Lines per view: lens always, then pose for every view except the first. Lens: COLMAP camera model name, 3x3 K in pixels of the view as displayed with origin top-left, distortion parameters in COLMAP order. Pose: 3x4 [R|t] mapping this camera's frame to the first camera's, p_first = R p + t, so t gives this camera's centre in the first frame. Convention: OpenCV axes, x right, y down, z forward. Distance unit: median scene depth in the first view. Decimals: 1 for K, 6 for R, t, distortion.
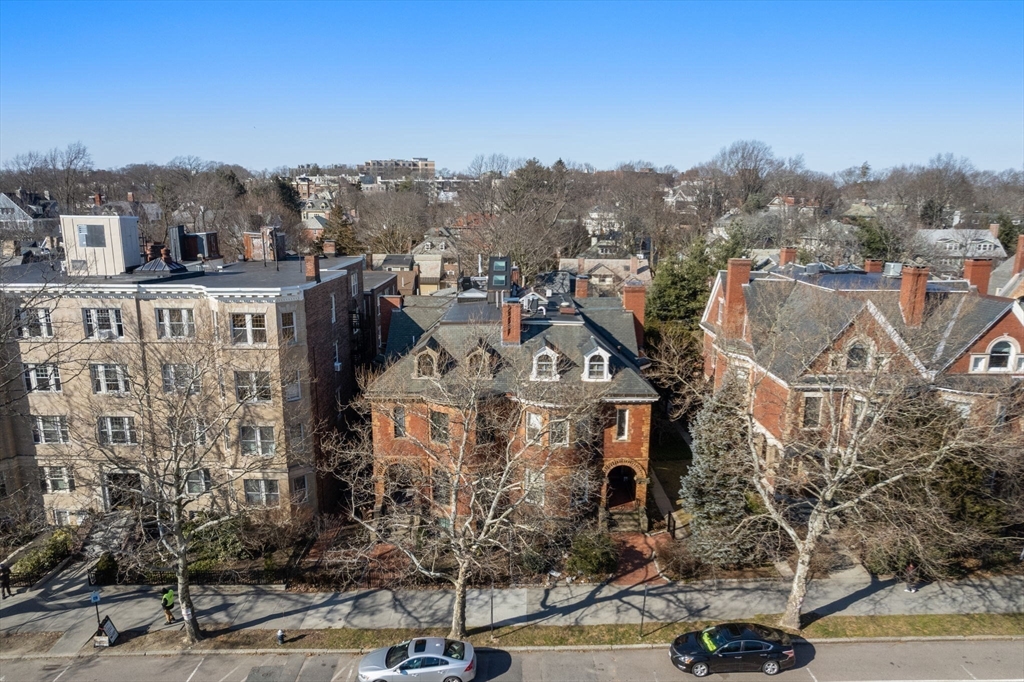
lens RADIAL K [[654.2, 0, 543.4], [0, 654.2, 341.7], [0, 0, 1]] dist [-0.031303, 0.003340]
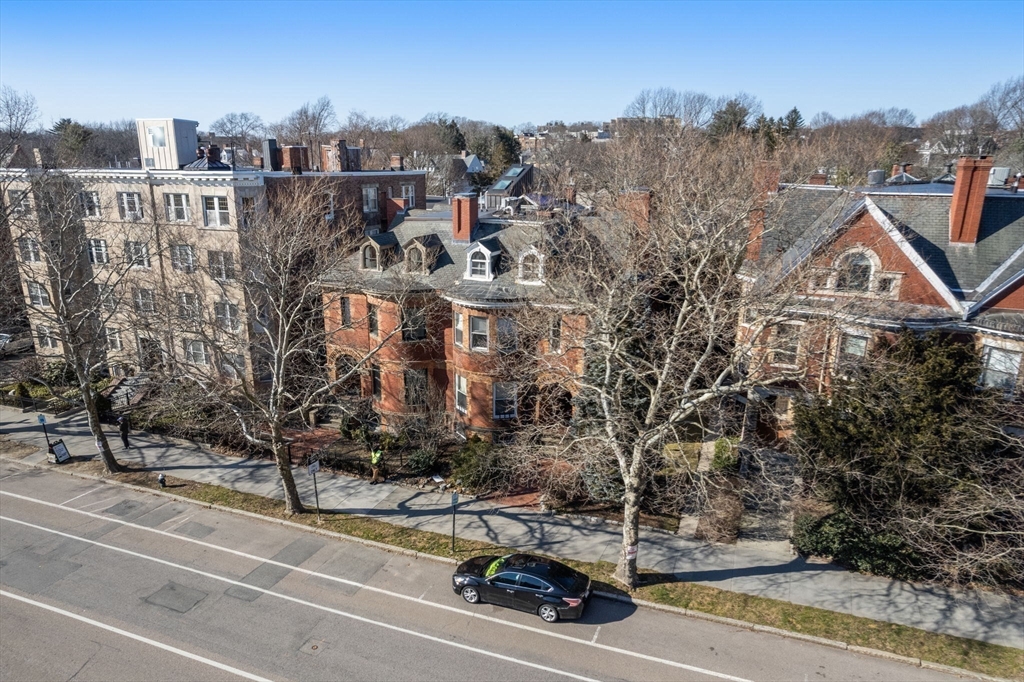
lens RADIAL K [[654.2, 0, 543.4], [0, 654.2, 341.7], [0, 0, 1]] dist [-0.031303, 0.003340]
pose [[0.928260, 0.095300, -0.359517, 0.458095], [-0.074988, 0.994720, 0.070062, 0.079665], [0.364295, -0.038076, 0.930505, 0.185443]]
